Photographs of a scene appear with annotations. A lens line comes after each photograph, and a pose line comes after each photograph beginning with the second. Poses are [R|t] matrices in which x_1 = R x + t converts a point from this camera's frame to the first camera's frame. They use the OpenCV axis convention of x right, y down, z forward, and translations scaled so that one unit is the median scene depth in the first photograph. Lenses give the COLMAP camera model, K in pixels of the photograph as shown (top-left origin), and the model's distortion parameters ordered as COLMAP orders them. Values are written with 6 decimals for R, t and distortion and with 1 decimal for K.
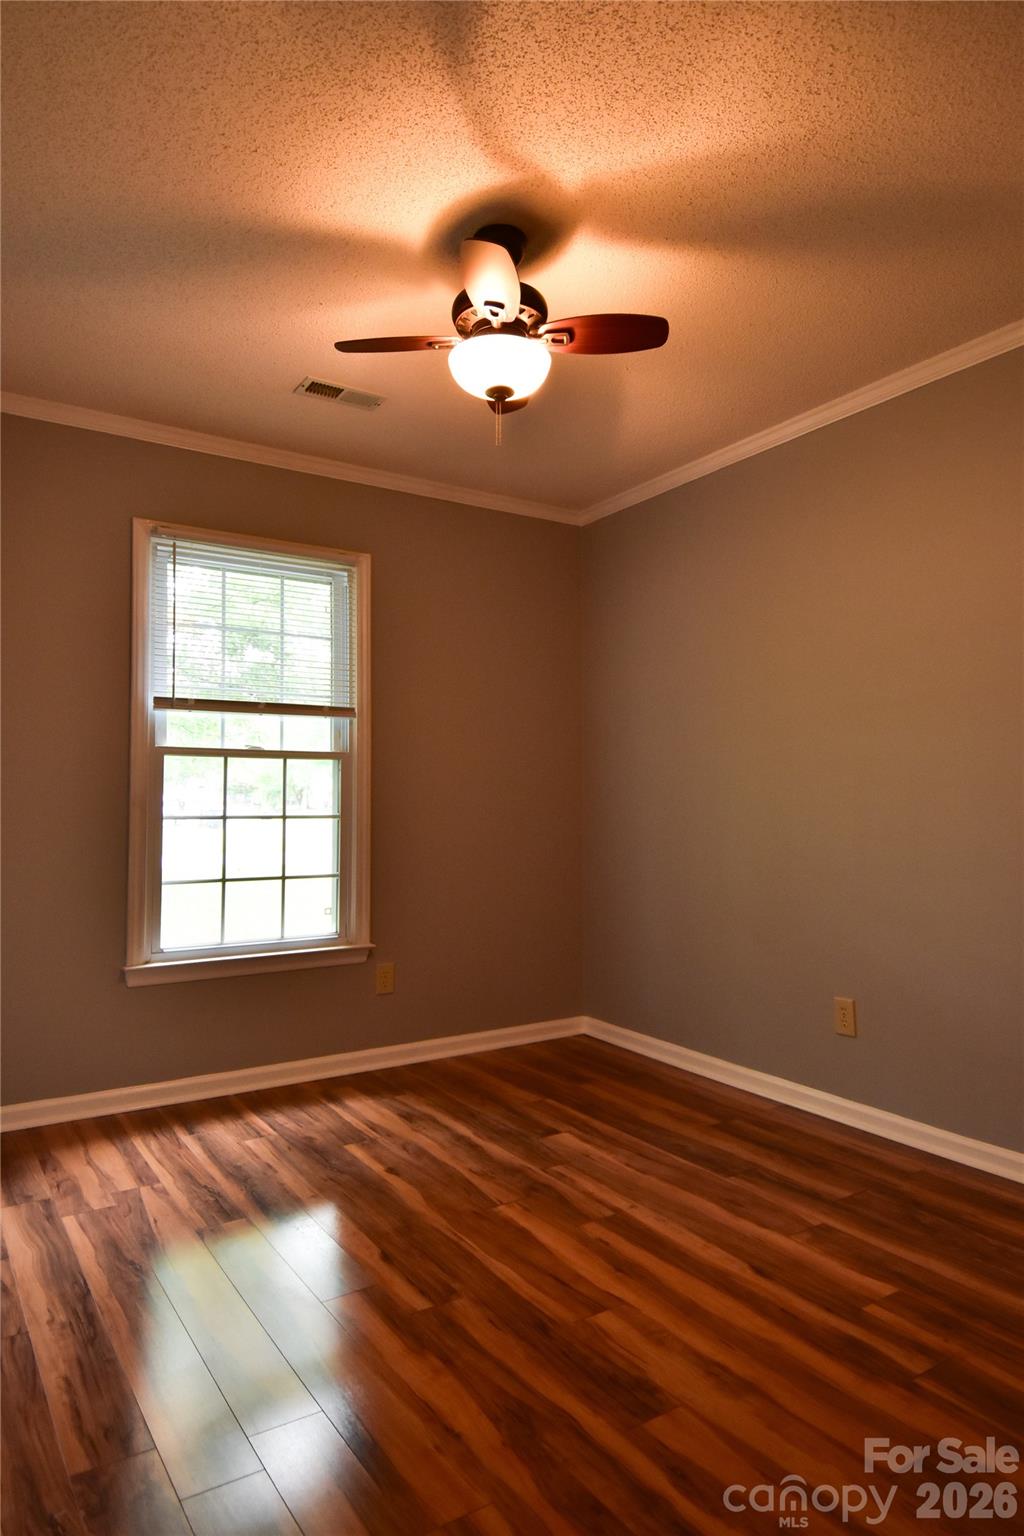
lens RADIAL K [[930.6, 0, 498.3], [0, 930.6, 767.3], [0, 0, 1]] dist [0.060453, -0.069052]
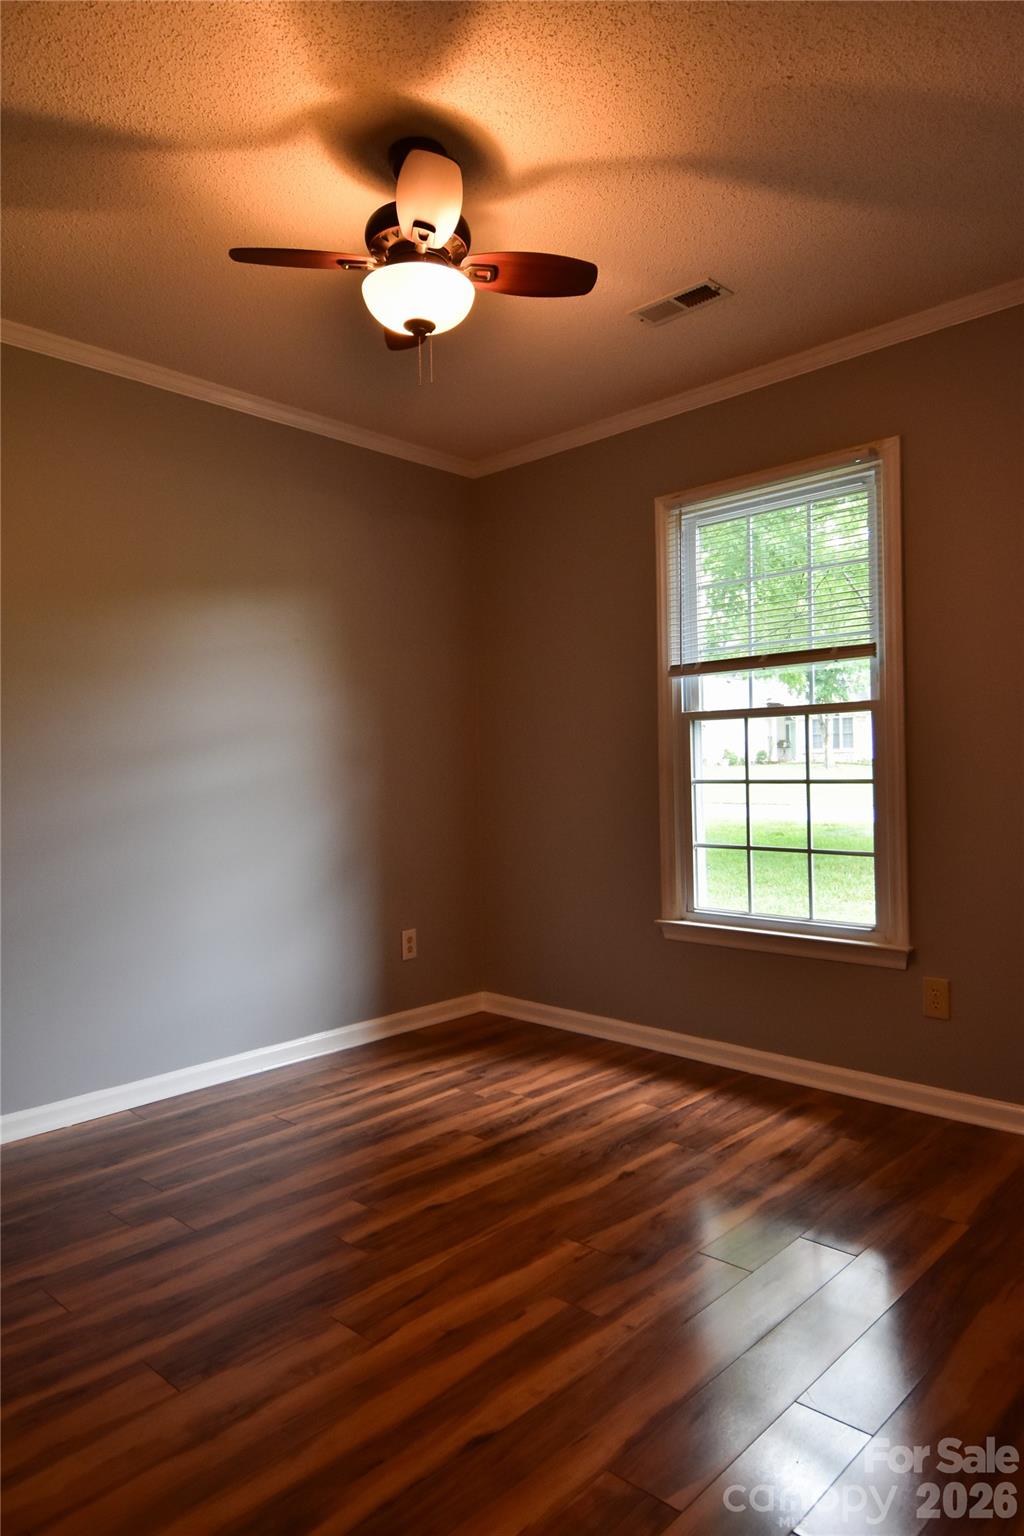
lens RADIAL K [[972.2, 0, 512.0], [0, 972.2, 768.0], [0, 0, 1]] dist [0.060853, -0.064914]
pose [[0.244221, -0.006583, -0.969697, 0.731949], [0.058693, 0.998244, 0.008005, 0.021402], [0.967942, -0.058870, 0.244179, 0.640577]]
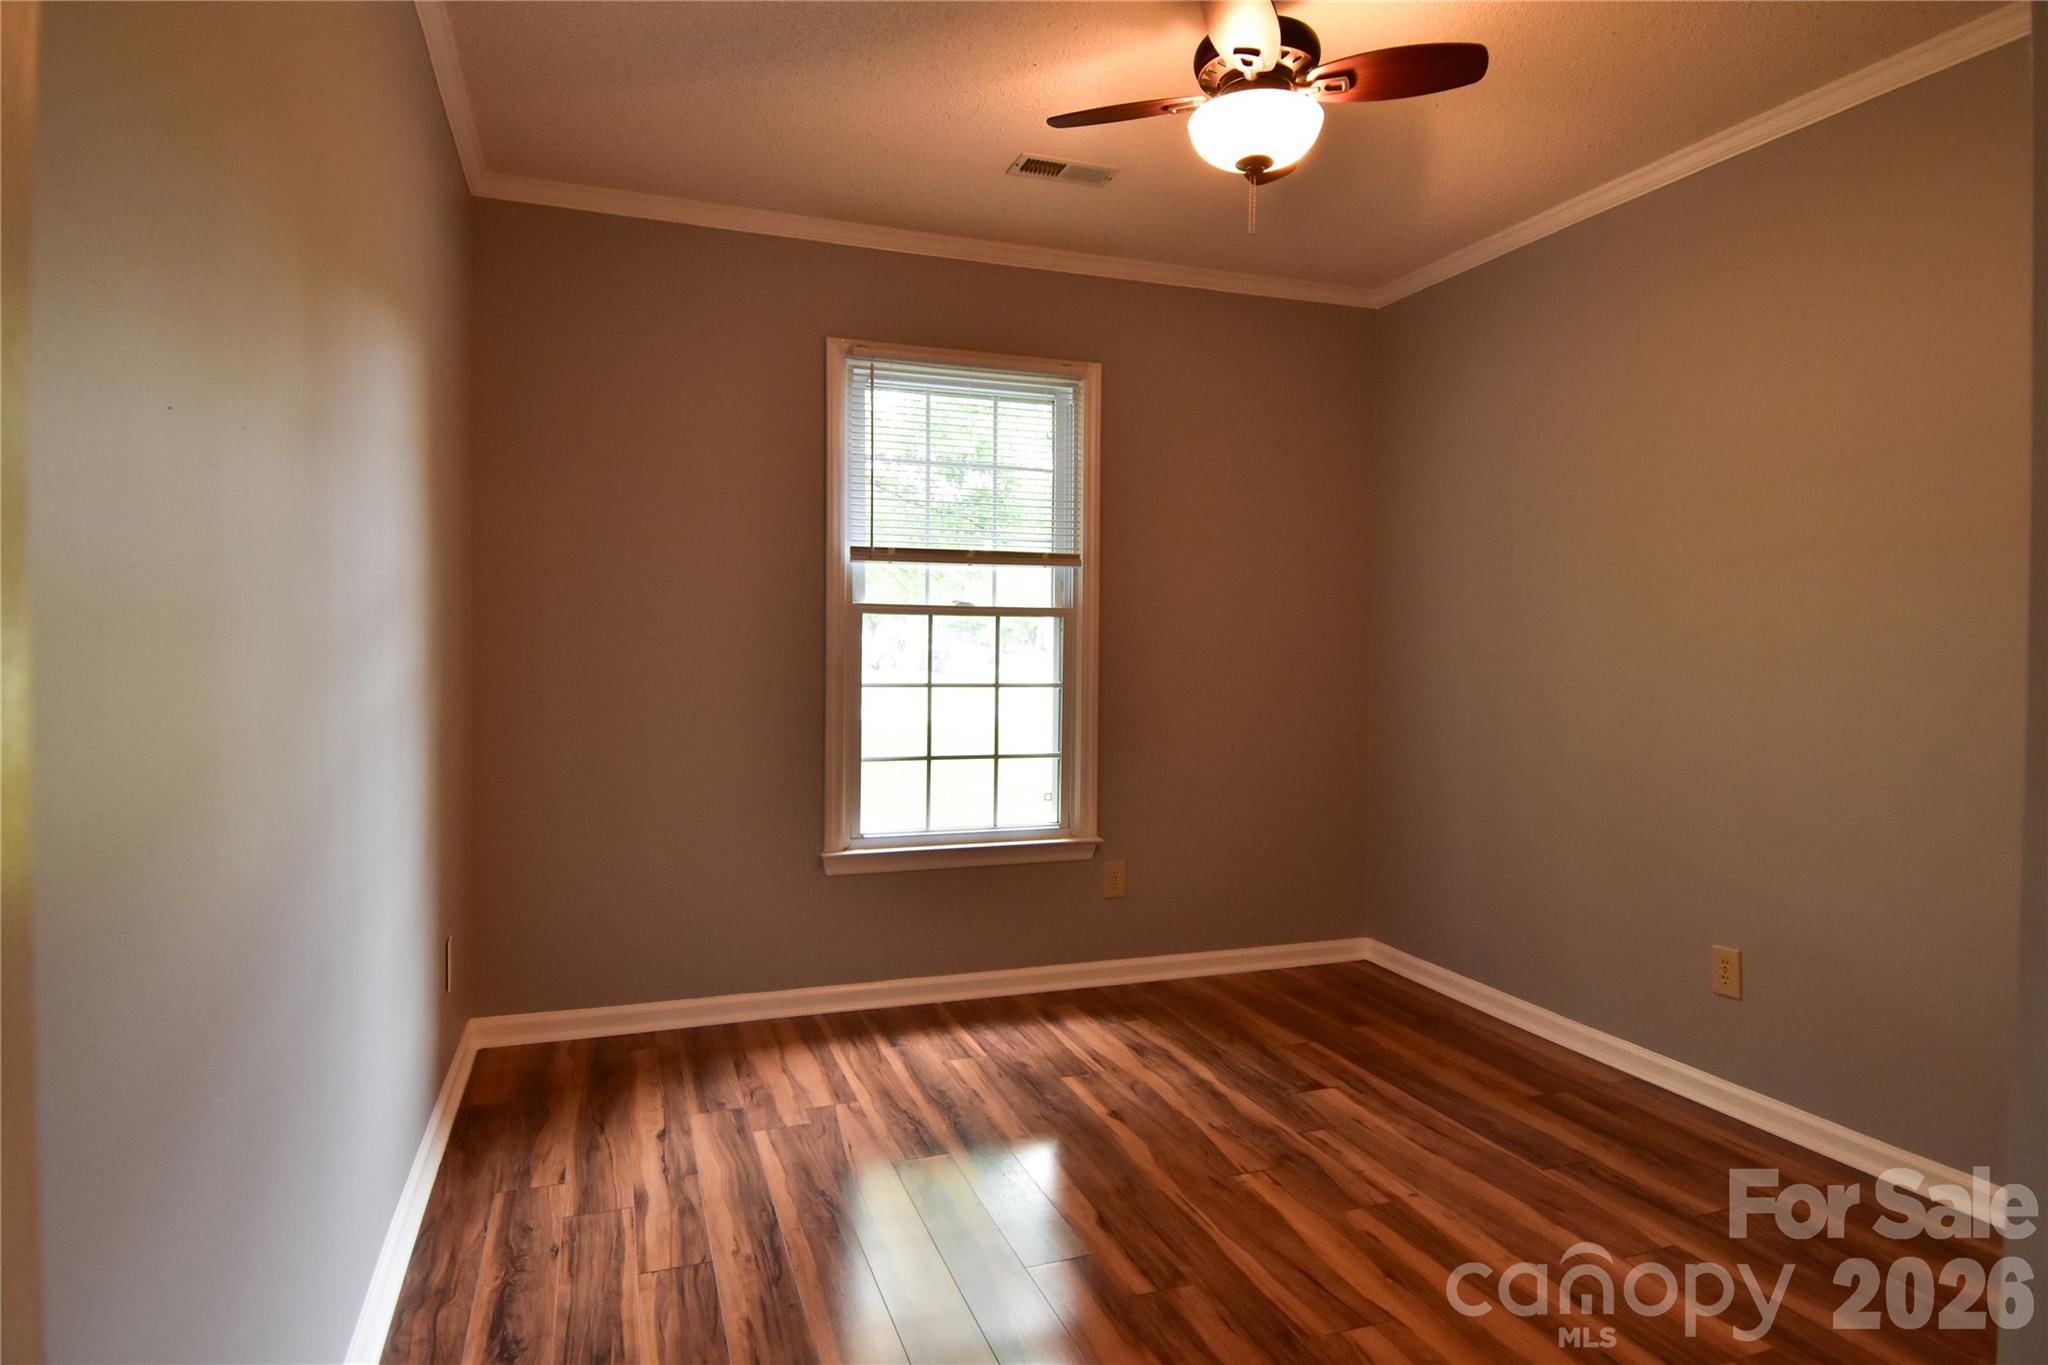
lens RADIAL K [[1131.4, 0, 1018.2], [0, 1131.4, 670.1], [0, 0, 1]] dist [0.060522, -0.071904]
pose [[0.975020, 0.014567, -0.221637, 0.020932], [-0.000585, 0.998012, 0.063021, -0.031770], [0.222114, -0.061317, 0.973091, 0.007411]]
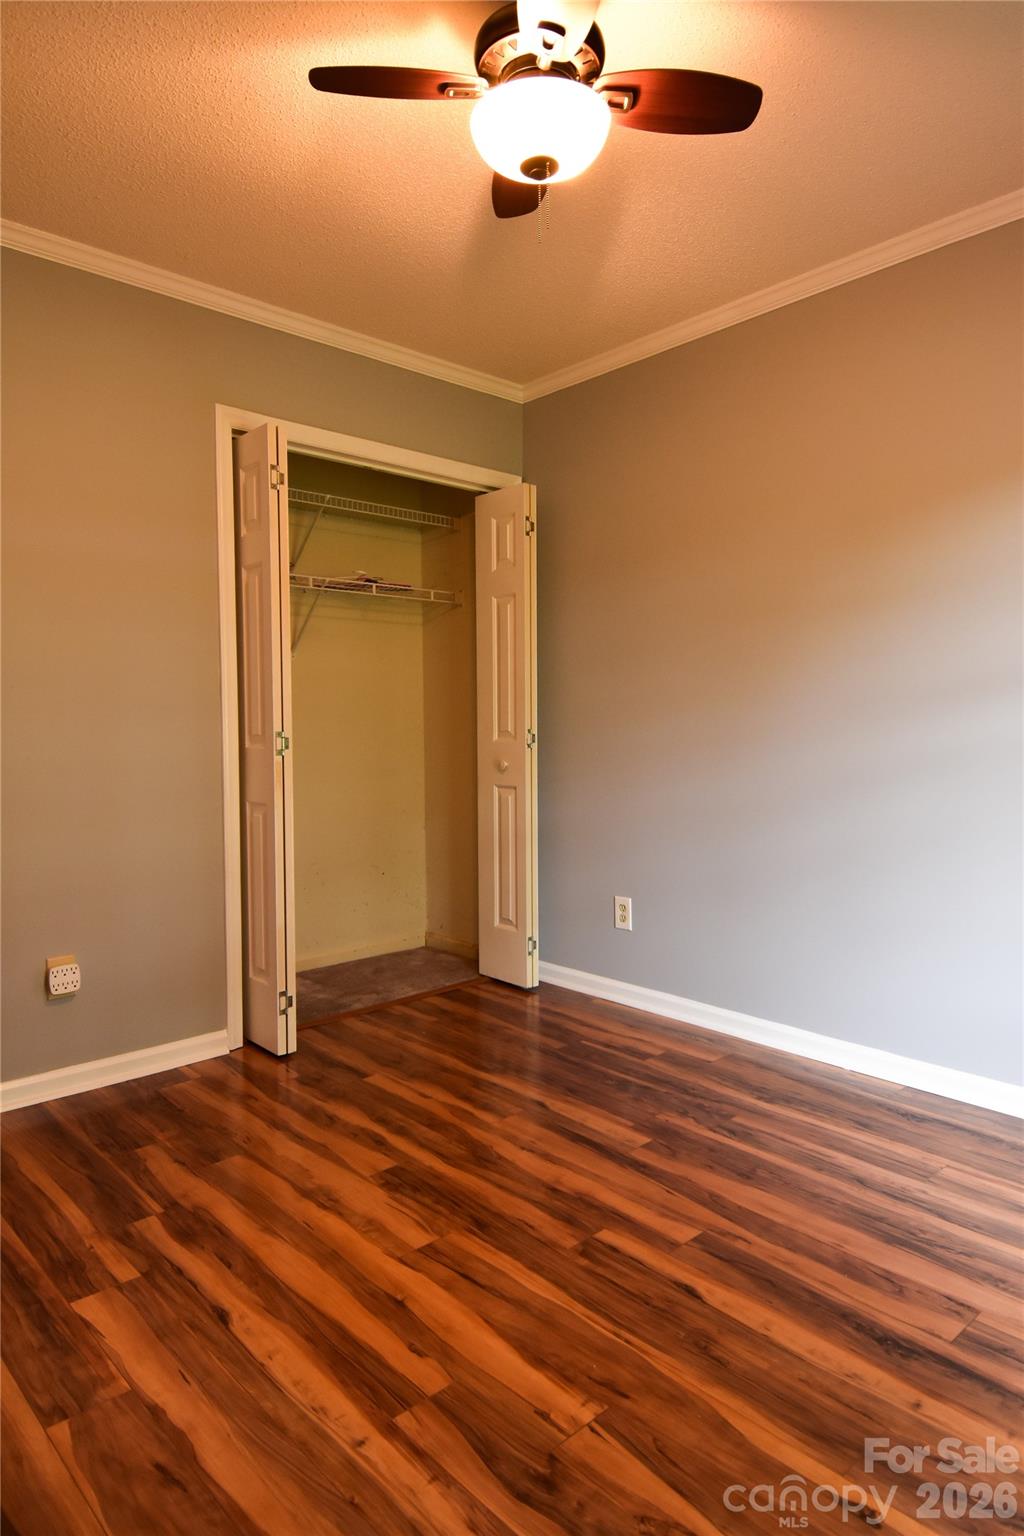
lens RADIAL K [[930.6, 0, 498.3], [0, 930.6, 767.3], [0, 0, 1]] dist [0.060453, -0.069052]
pose [[-0.986035, 0.013852, -0.165961, 0.126951], [0.013305, 0.999902, 0.004411, 0.053317], [0.166005, 0.002141, -0.986123, 1.333829]]
